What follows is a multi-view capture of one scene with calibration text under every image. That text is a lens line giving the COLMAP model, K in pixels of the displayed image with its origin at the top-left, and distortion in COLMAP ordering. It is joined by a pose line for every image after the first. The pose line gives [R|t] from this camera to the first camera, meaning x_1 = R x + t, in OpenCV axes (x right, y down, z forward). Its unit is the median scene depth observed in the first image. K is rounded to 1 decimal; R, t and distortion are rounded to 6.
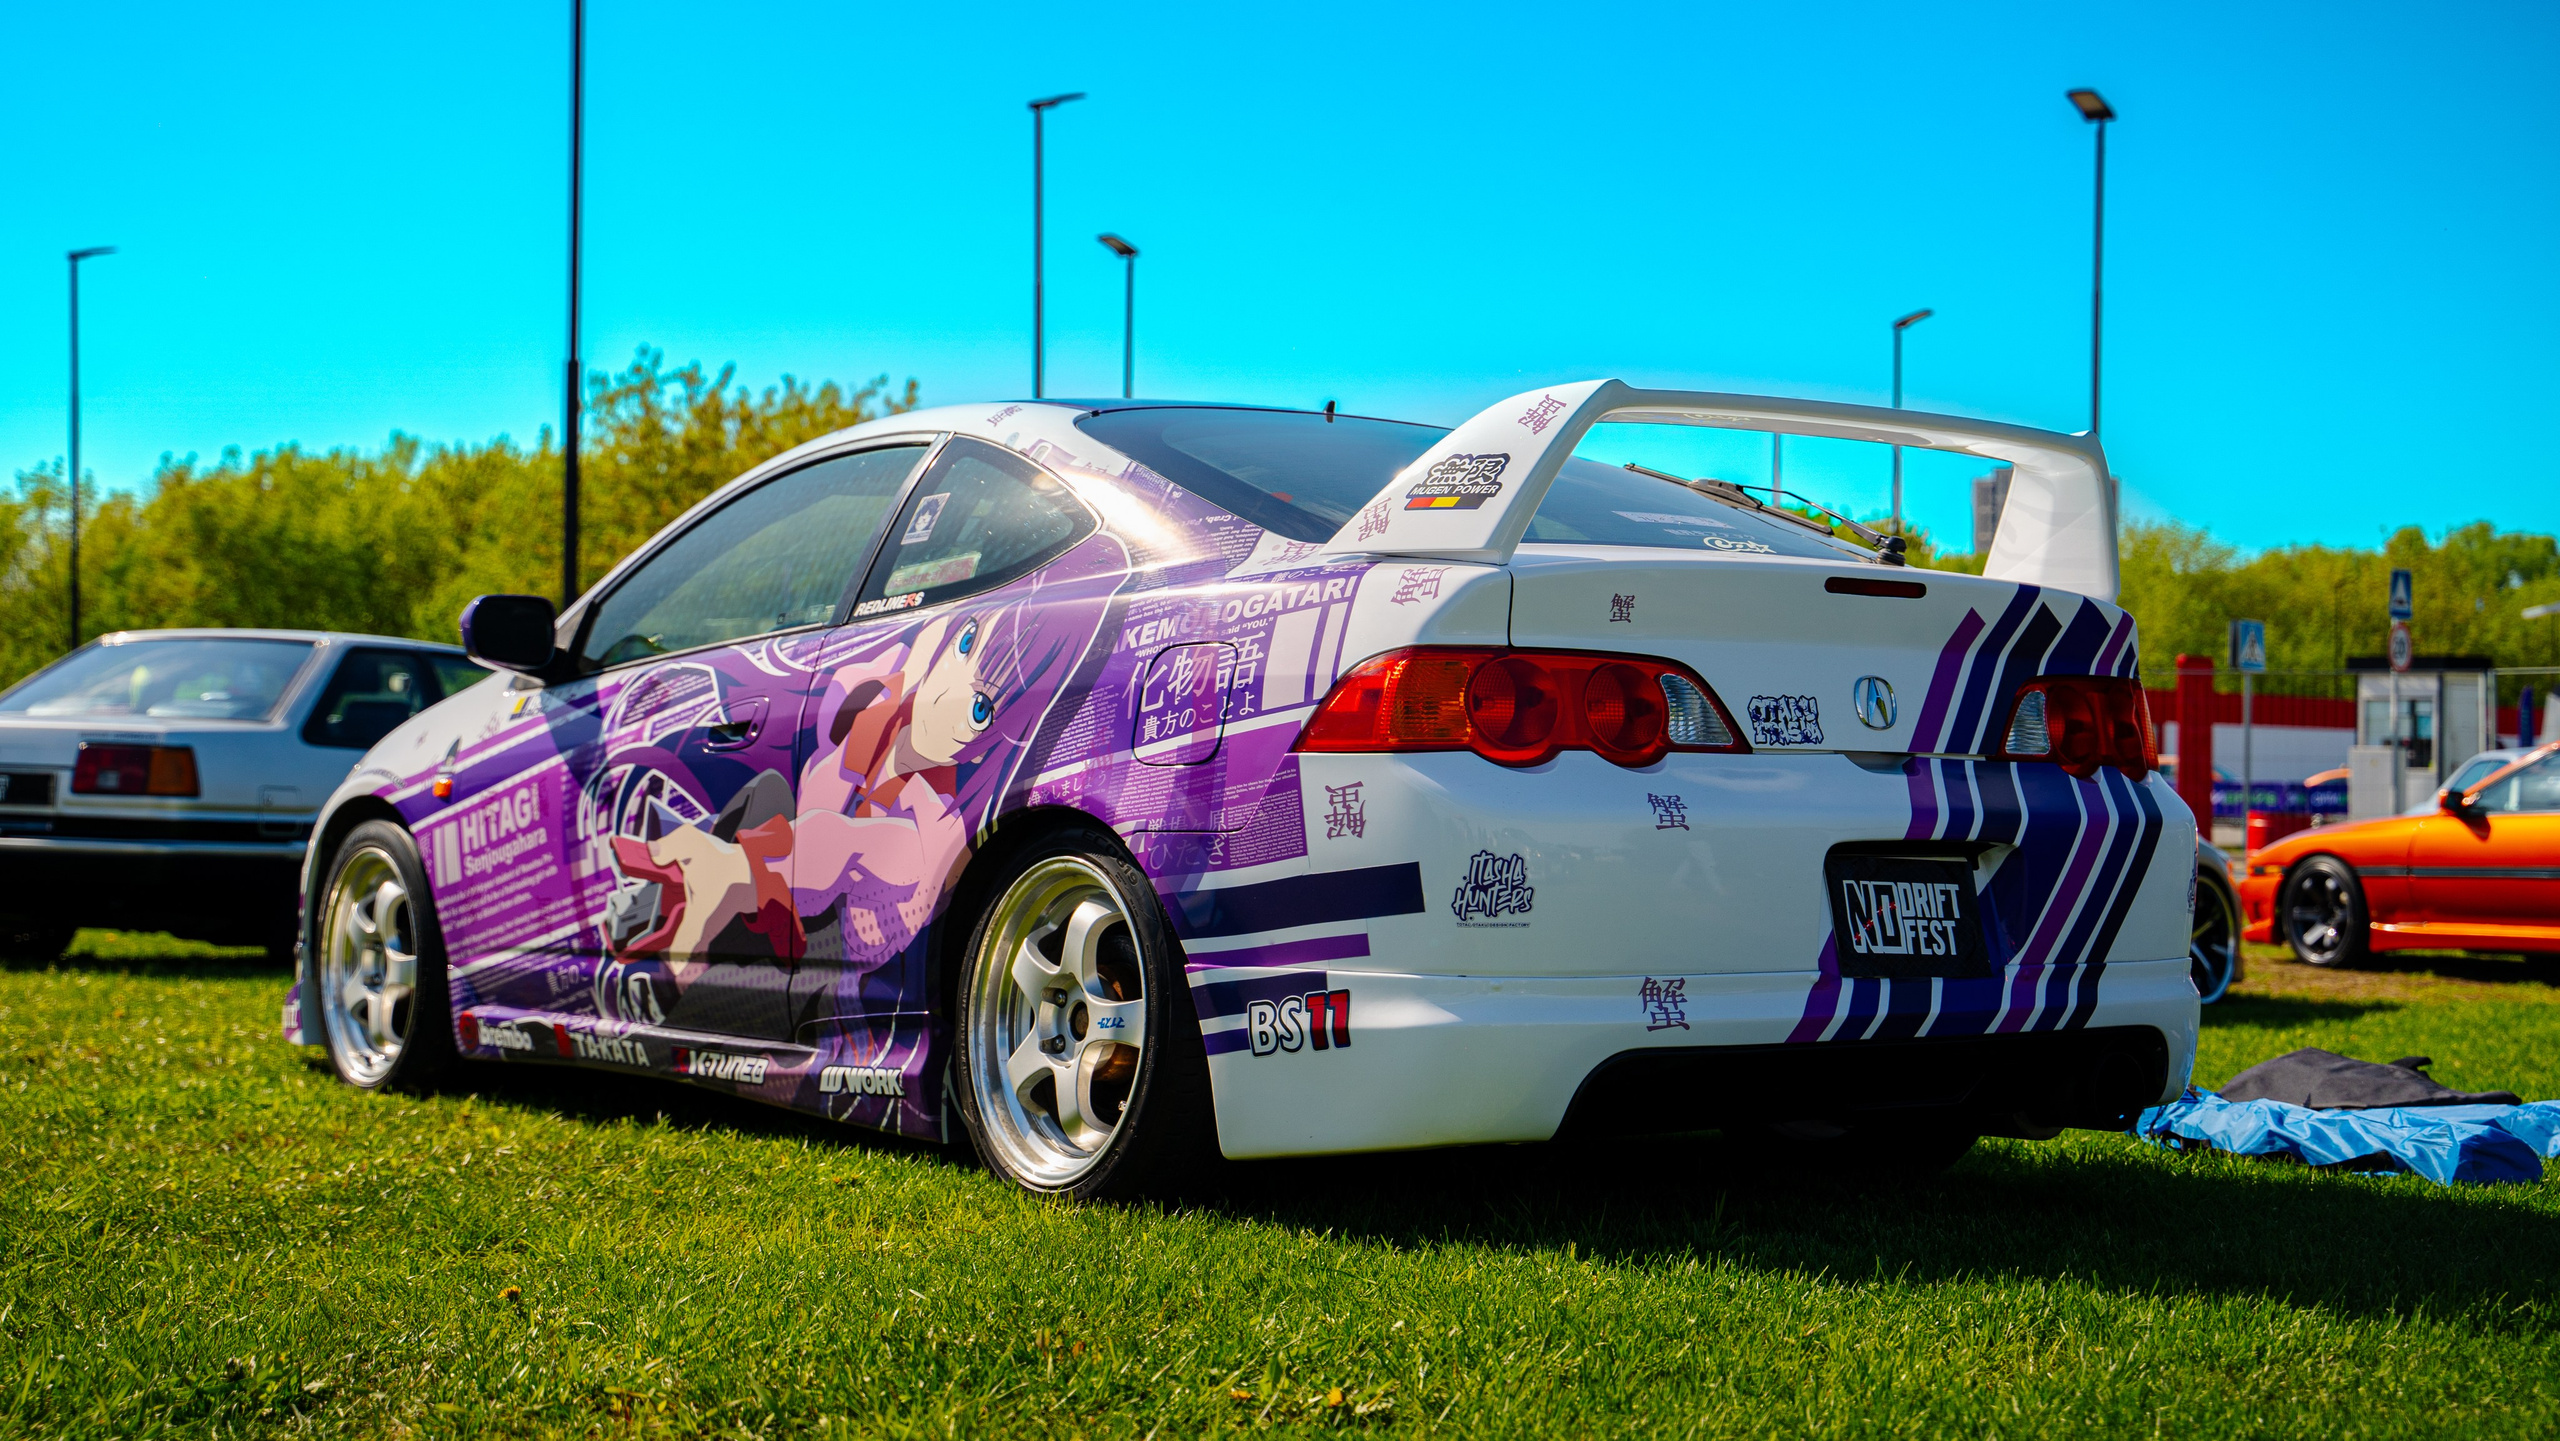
lens RADIAL K [[3474.1, 0, 1280.0], [0, 3474.1, 720.5], [0, 0, 1]] dist [0.100132, 0.023059]
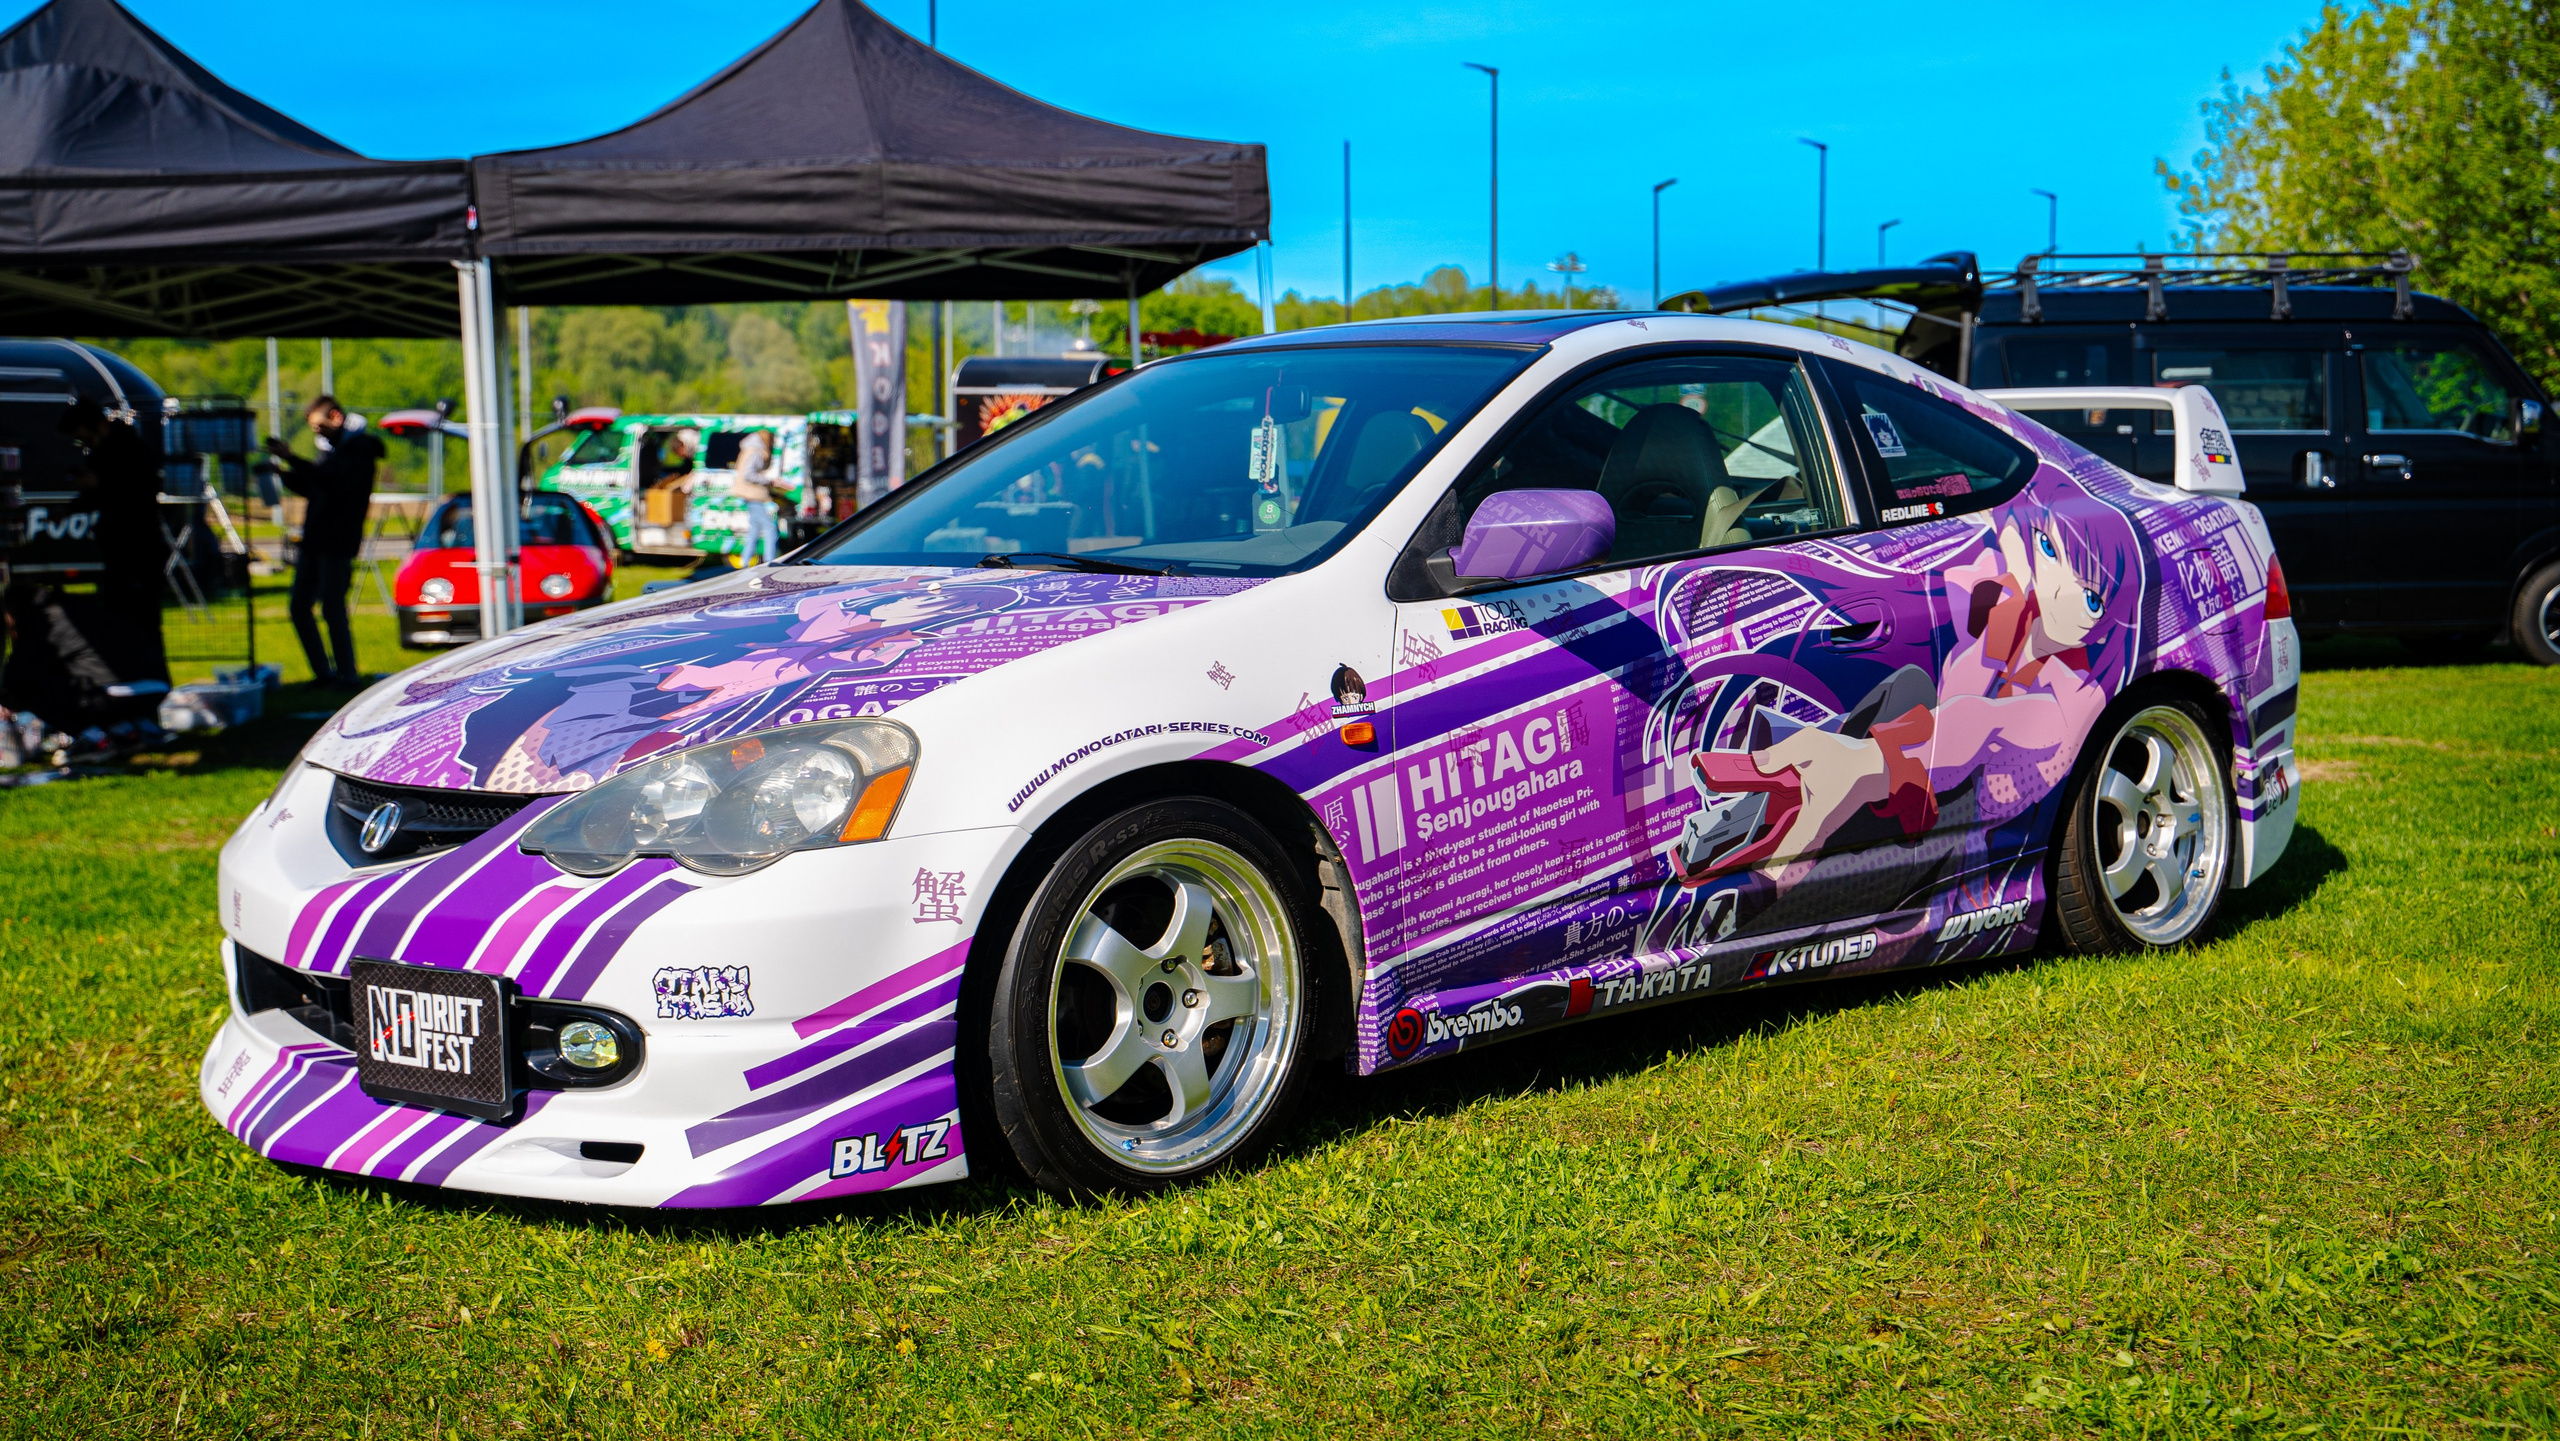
lens RADIAL K [[3072.1, 0, 1280.0], [0, 3072.1, 720.5], [0, 0, 1]] dist [-0.014109, 0.045747]
pose [[-0.116932, -0.086790, 0.989340, -1.042088], [-0.011103, 0.996226, 0.086082, -0.047582], [-0.993078, -0.000919, -0.117454, 1.268322]]
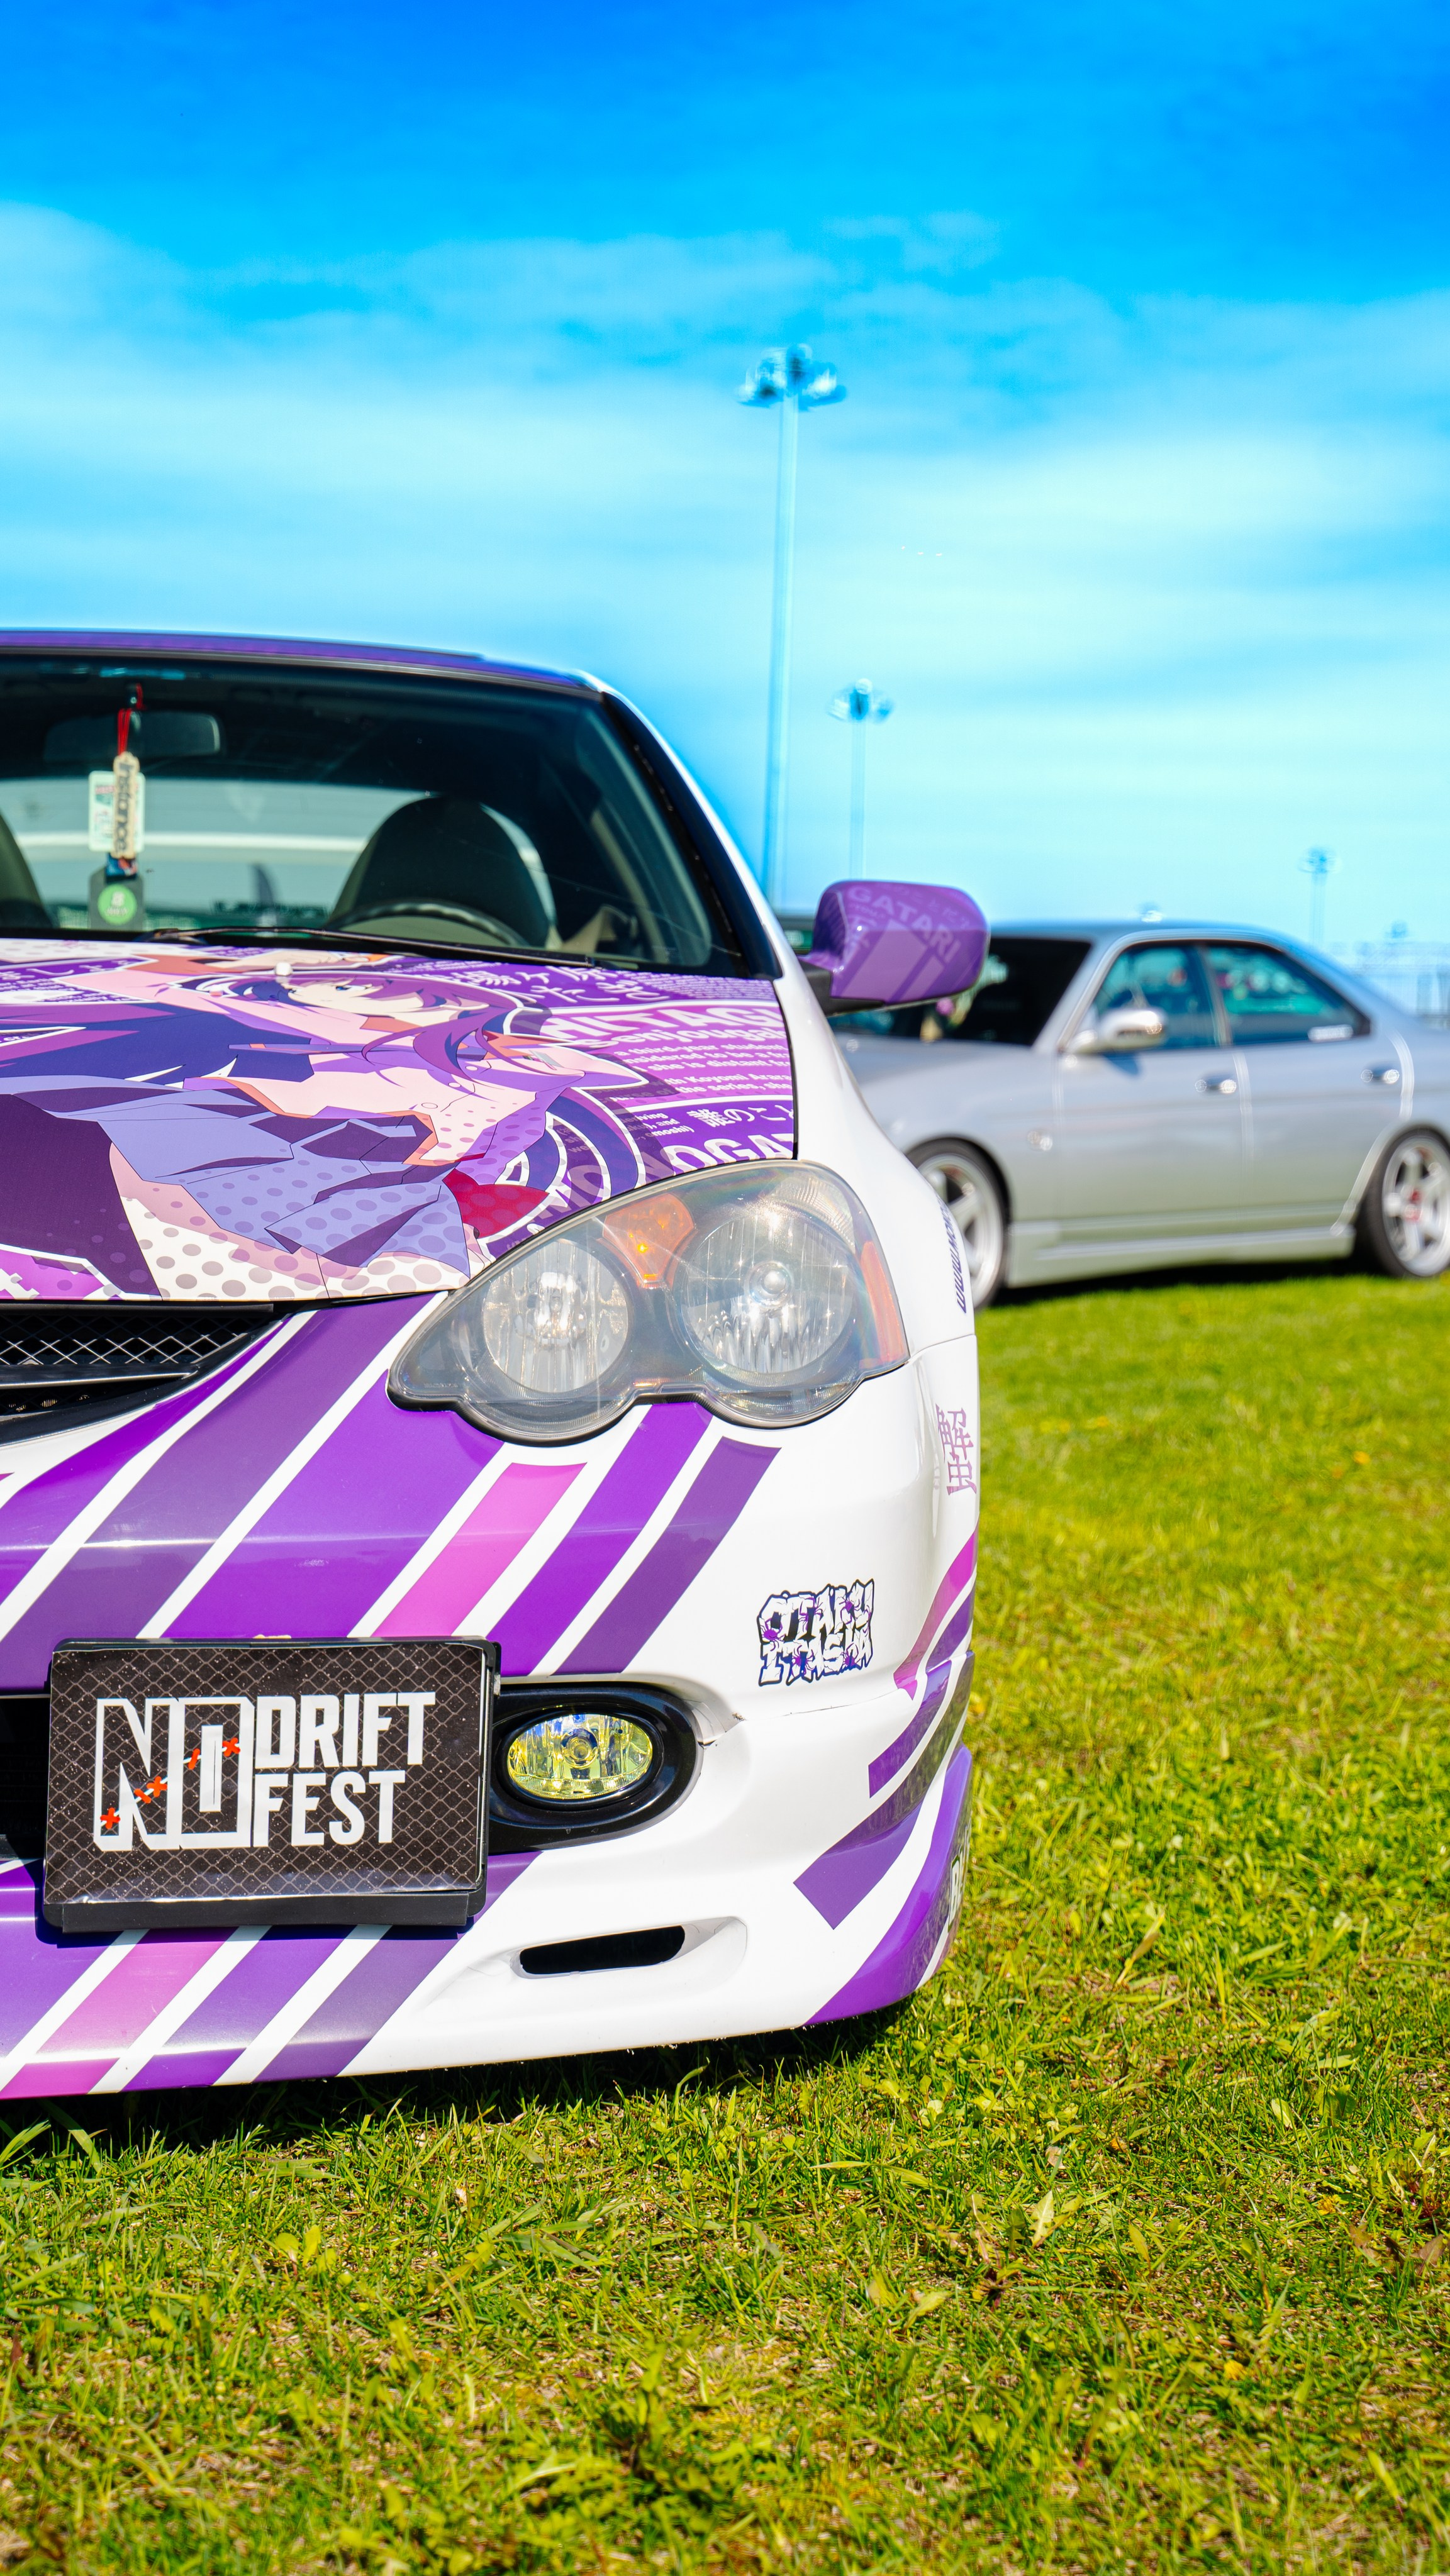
lens RADIAL K [[3599.9, 0, 725.0], [0, 3599.9, 1288.0], [0, 0, 1]] dist [0.090308, -0.016056]
pose [[-0.833641, -0.061457, 0.548877, -0.862254], [-0.047025, 0.998079, 0.040331, -0.023730], [-0.550302, 0.007811, -0.834929, 1.440723]]
